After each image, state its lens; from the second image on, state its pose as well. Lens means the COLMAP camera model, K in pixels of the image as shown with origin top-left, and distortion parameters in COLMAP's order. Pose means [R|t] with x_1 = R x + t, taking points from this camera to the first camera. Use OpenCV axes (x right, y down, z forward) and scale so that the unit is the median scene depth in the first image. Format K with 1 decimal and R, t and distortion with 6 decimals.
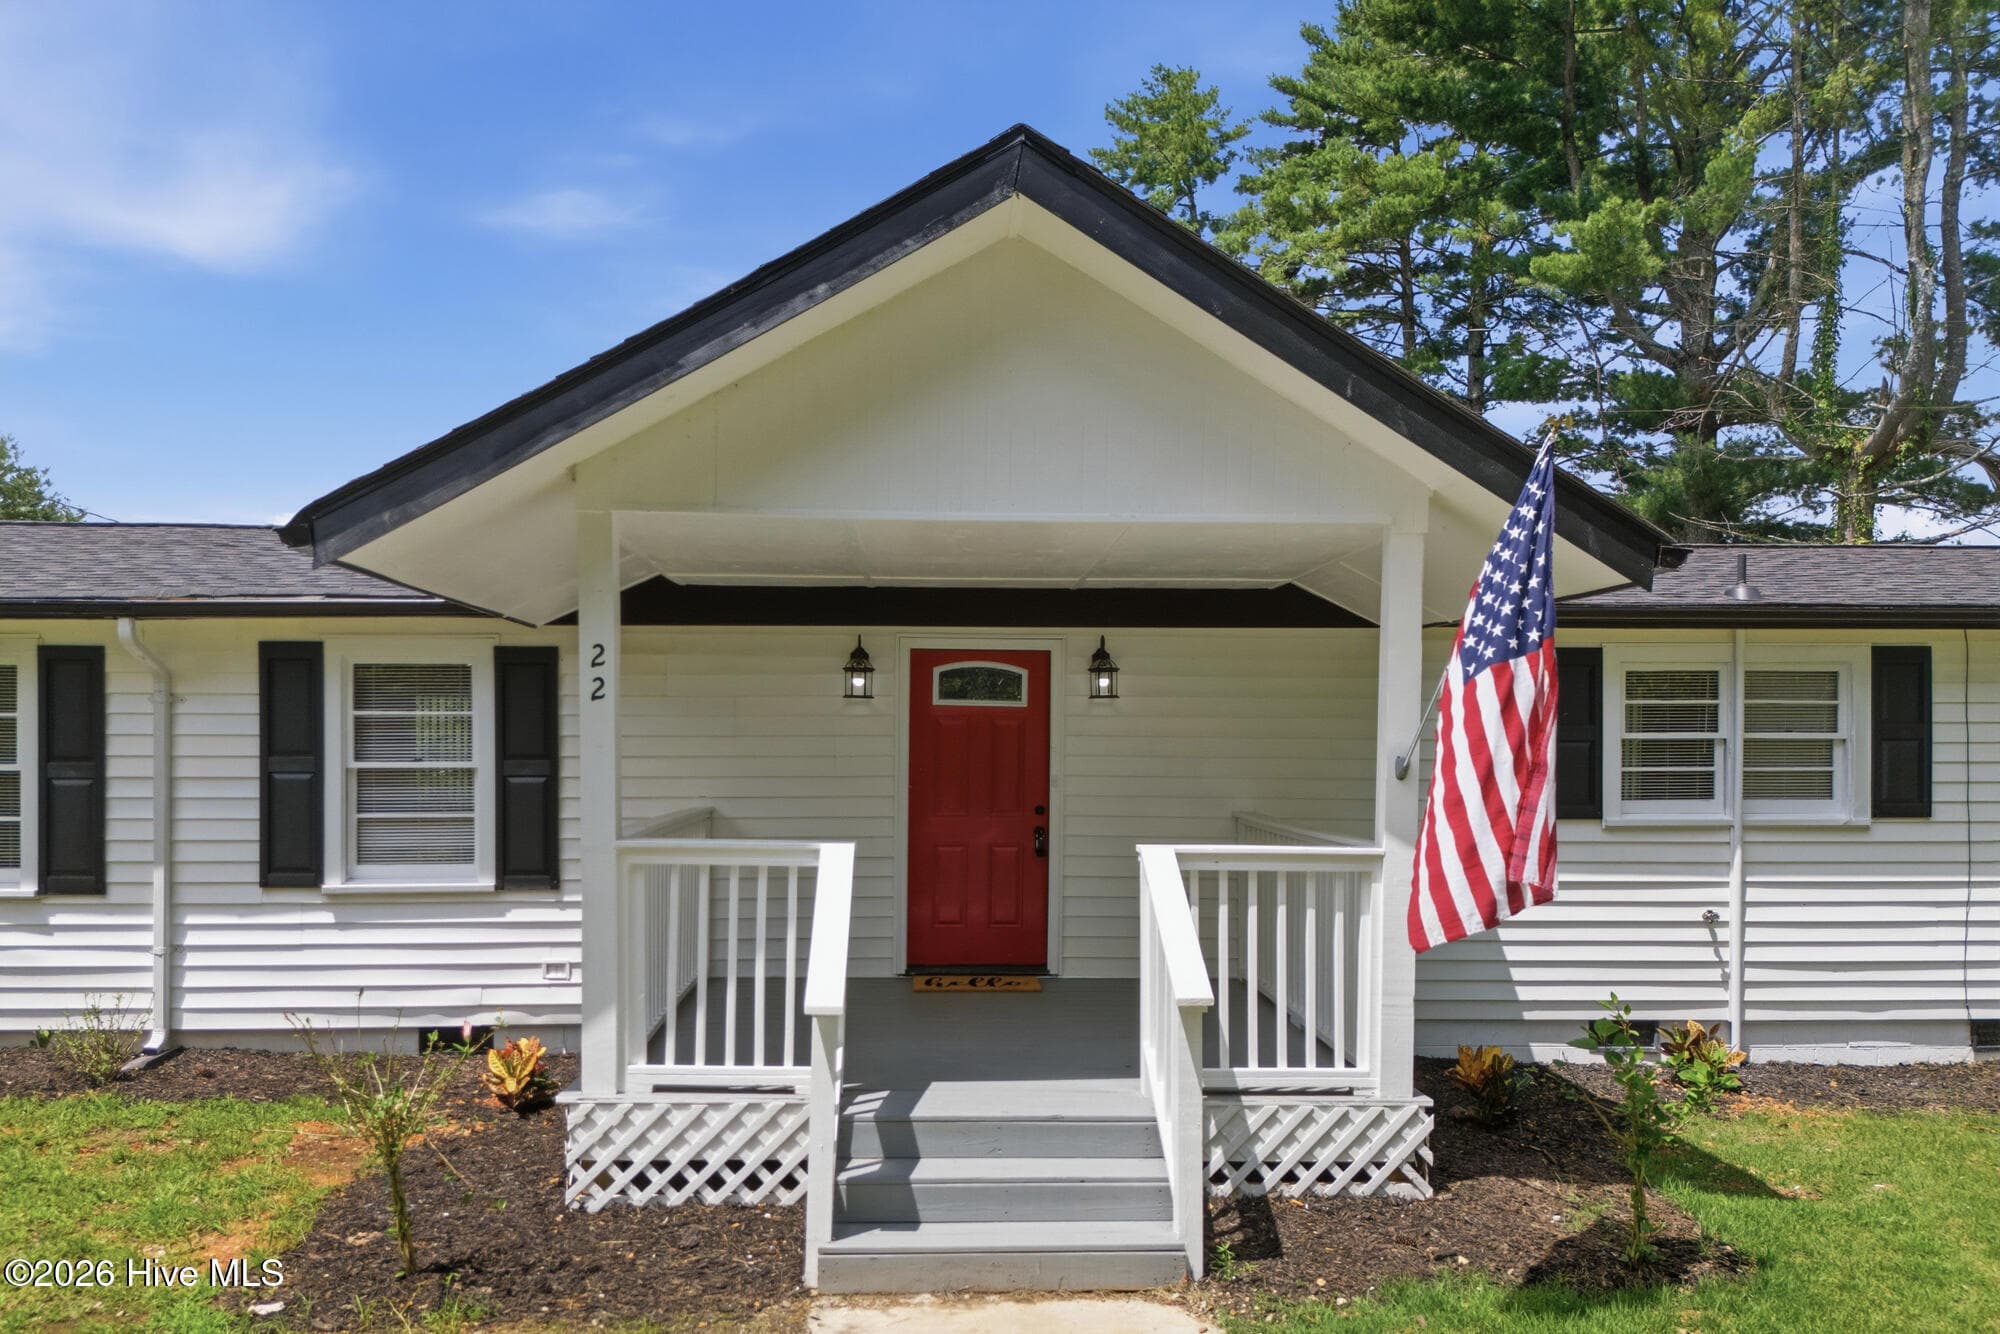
lens RADIAL K [[1465.1, 0, 996.1], [0, 1465.1, 749.5], [0, 0, 1]] dist [0.066599, -0.063076]
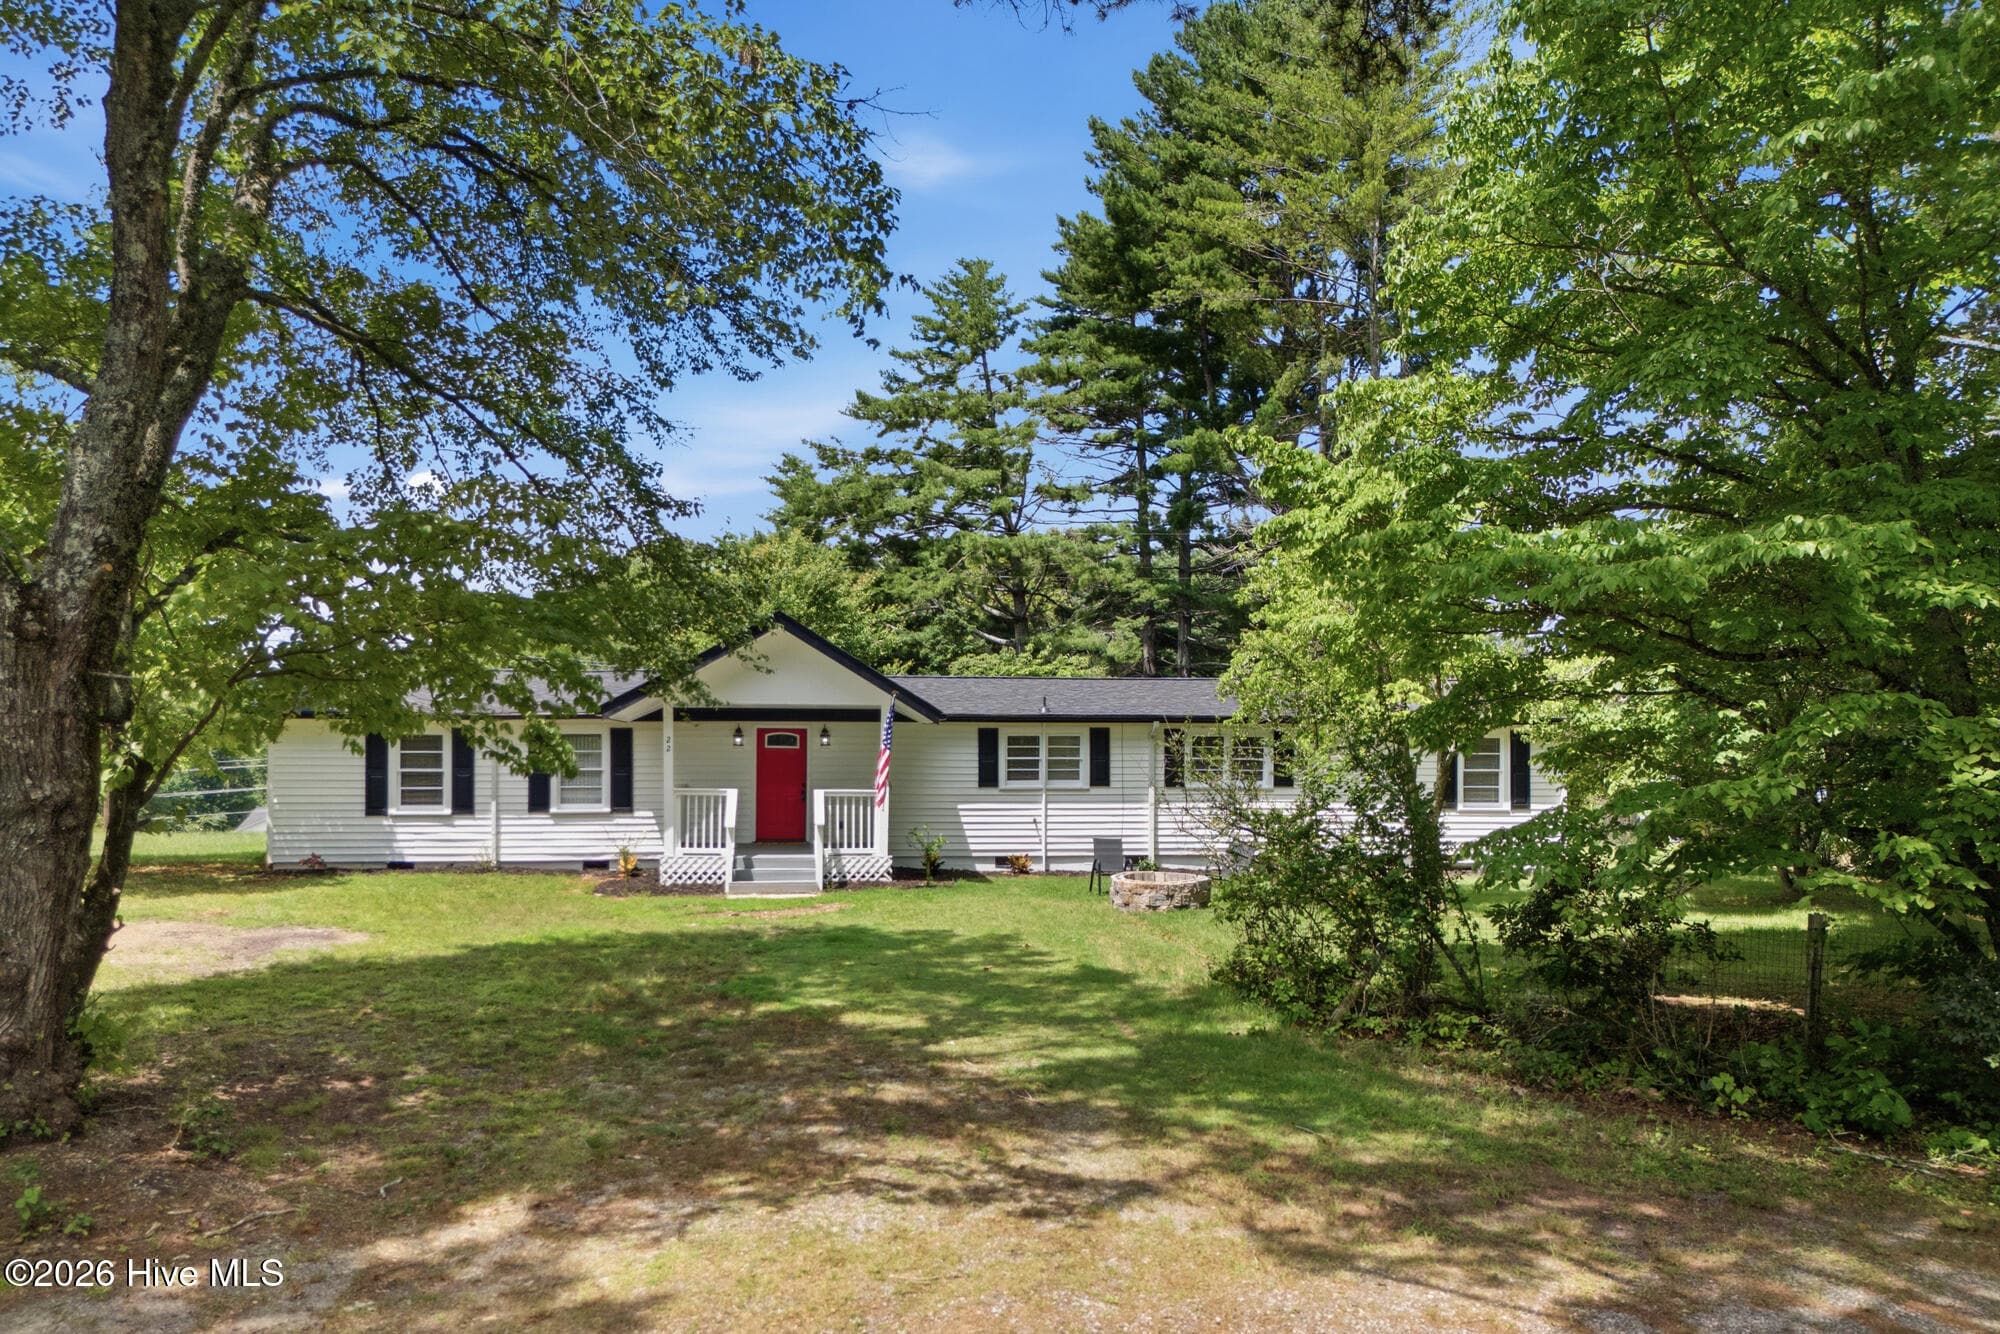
lens RADIAL K [[1465.1, 0, 996.1], [0, 1465.1, 749.5], [0, 0, 1]] dist [0.066599, -0.063076]
pose [[0.996774, 0.000114, 0.080255, 0.177757], [0.000367, 0.999982, -0.005980, -0.009612], [-0.080255, 0.005990, 0.996756, -1.896517]]
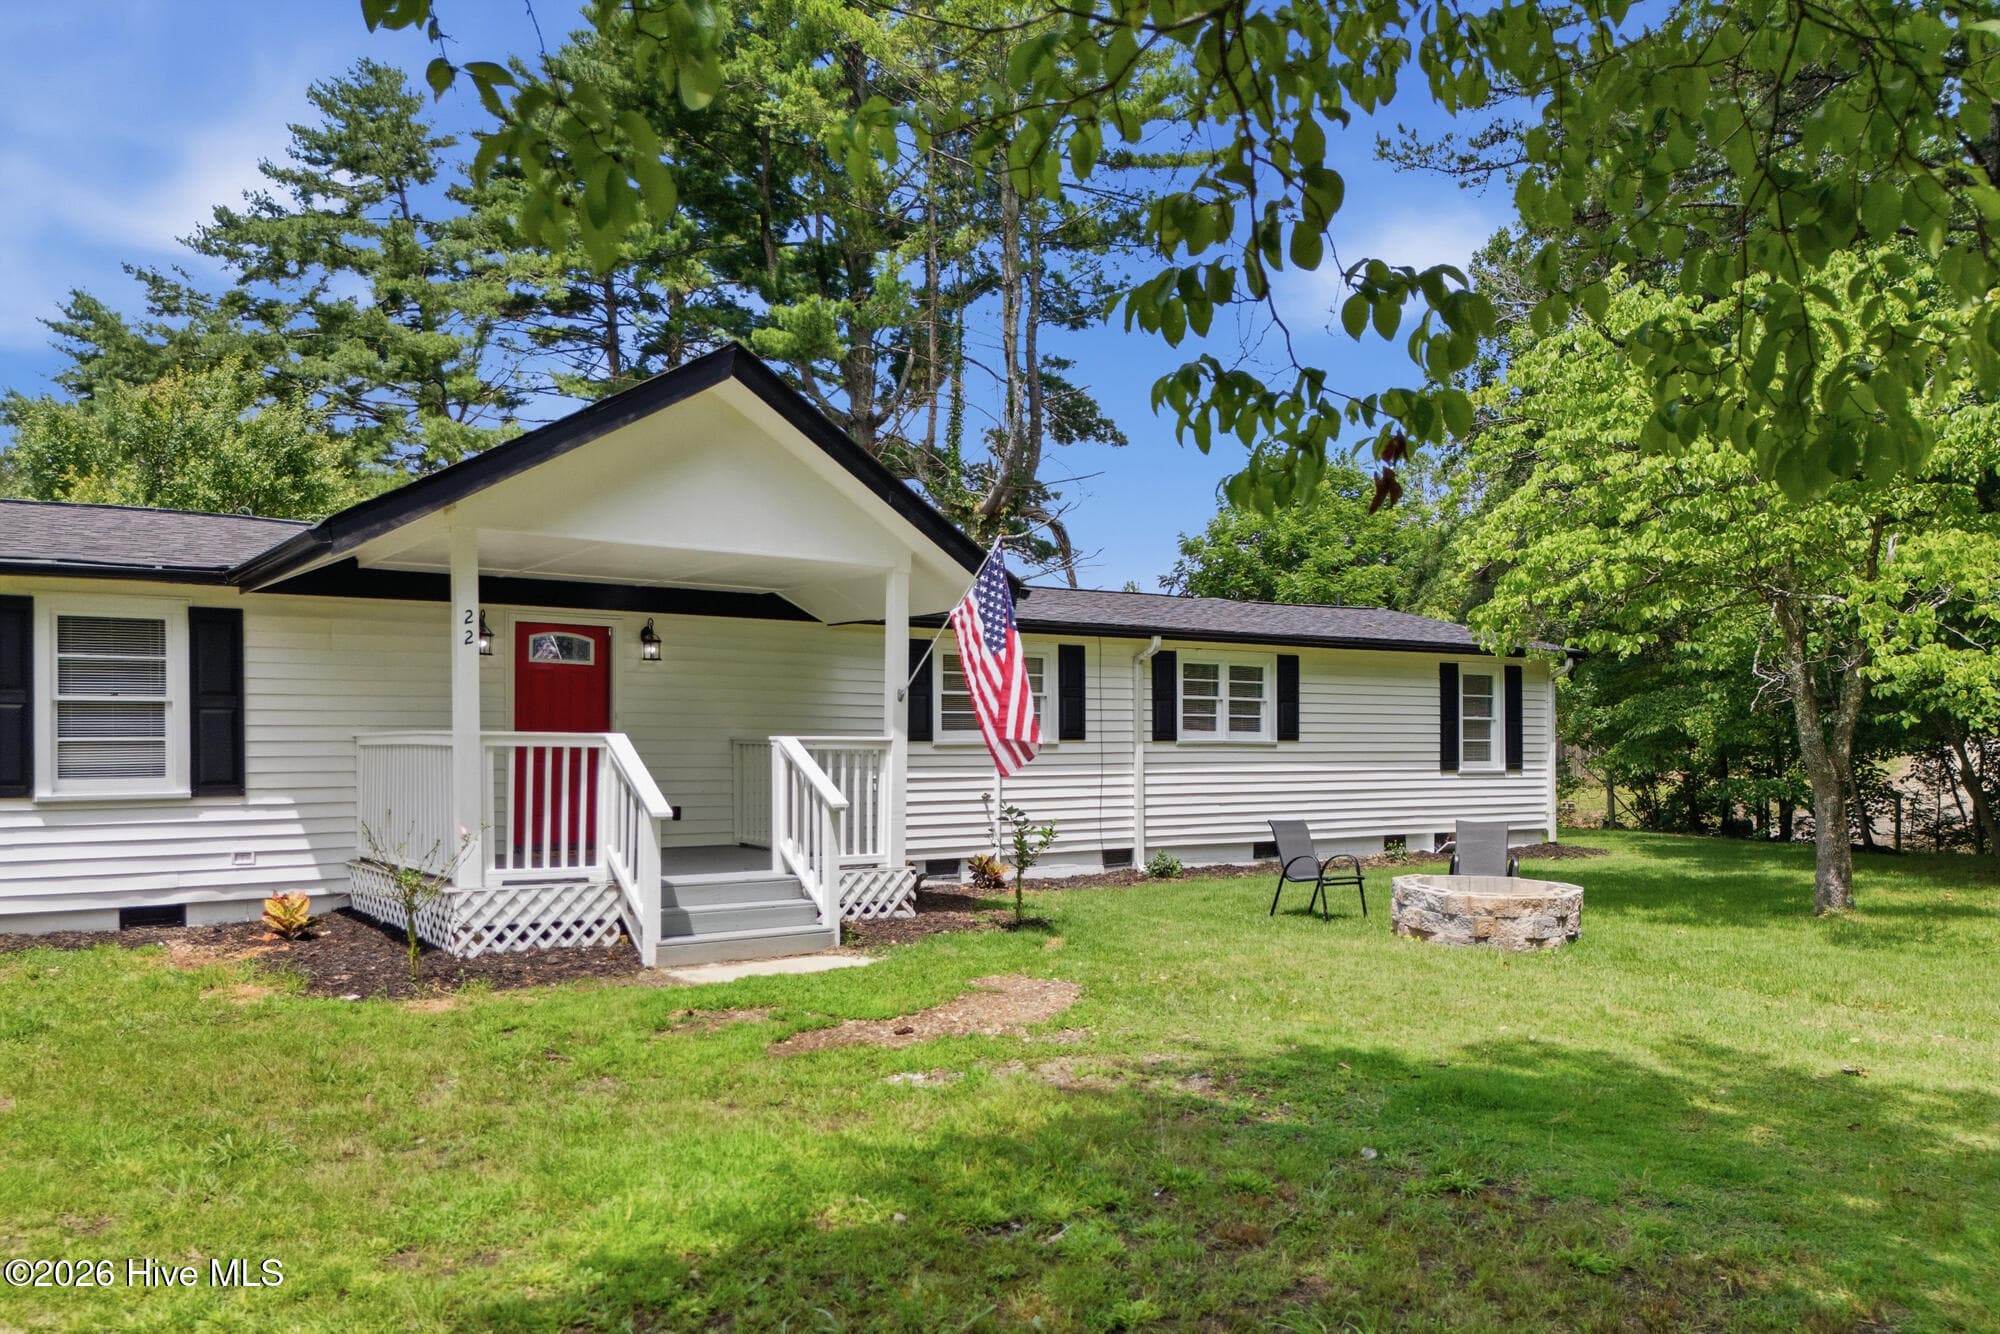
lens RADIAL K [[1465.1, 0, 996.1], [0, 1465.1, 749.5], [0, 0, 1]] dist [0.066599, -0.063076]
pose [[0.839265, -0.005433, 0.543696, -0.448186], [0.005378, 0.999984, 0.001691, 0.055426], [-0.543697, 0.001505, 0.839280, -0.454786]]
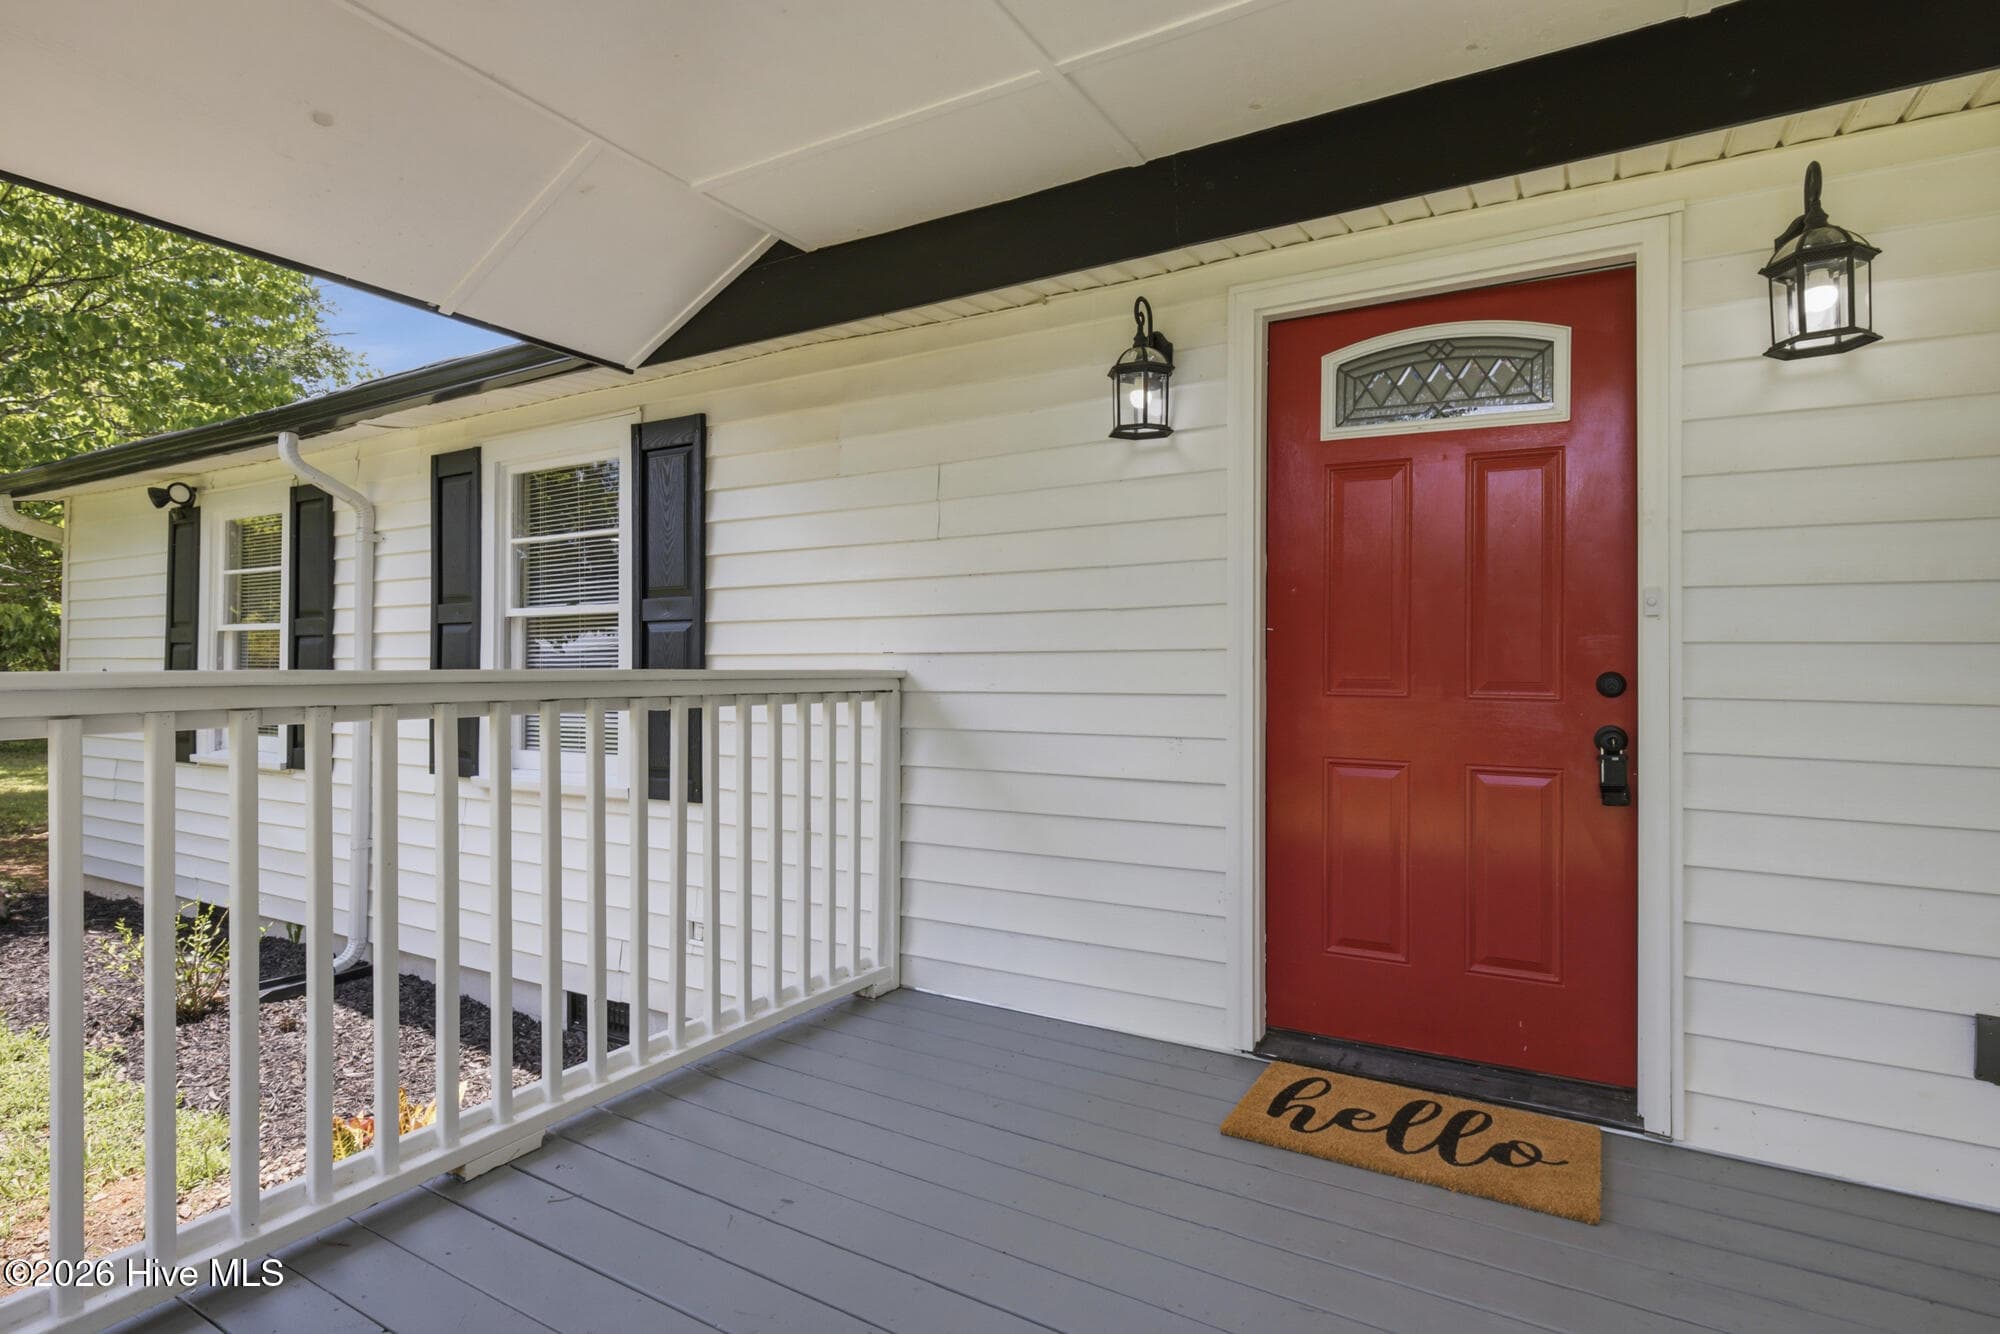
lens RADIAL K [[1004.1, 0, 1000.0], [0, 1004.1, 667.0], [0, 0, 1]] dist [-0.020582, -0.000390]
pose [[0.839355, 0.000190, -0.543584, 0.038659], [0.000127, 1.000000, 0.000546, 0.037306], [0.543584, -0.000528, 0.839355, 0.707423]]
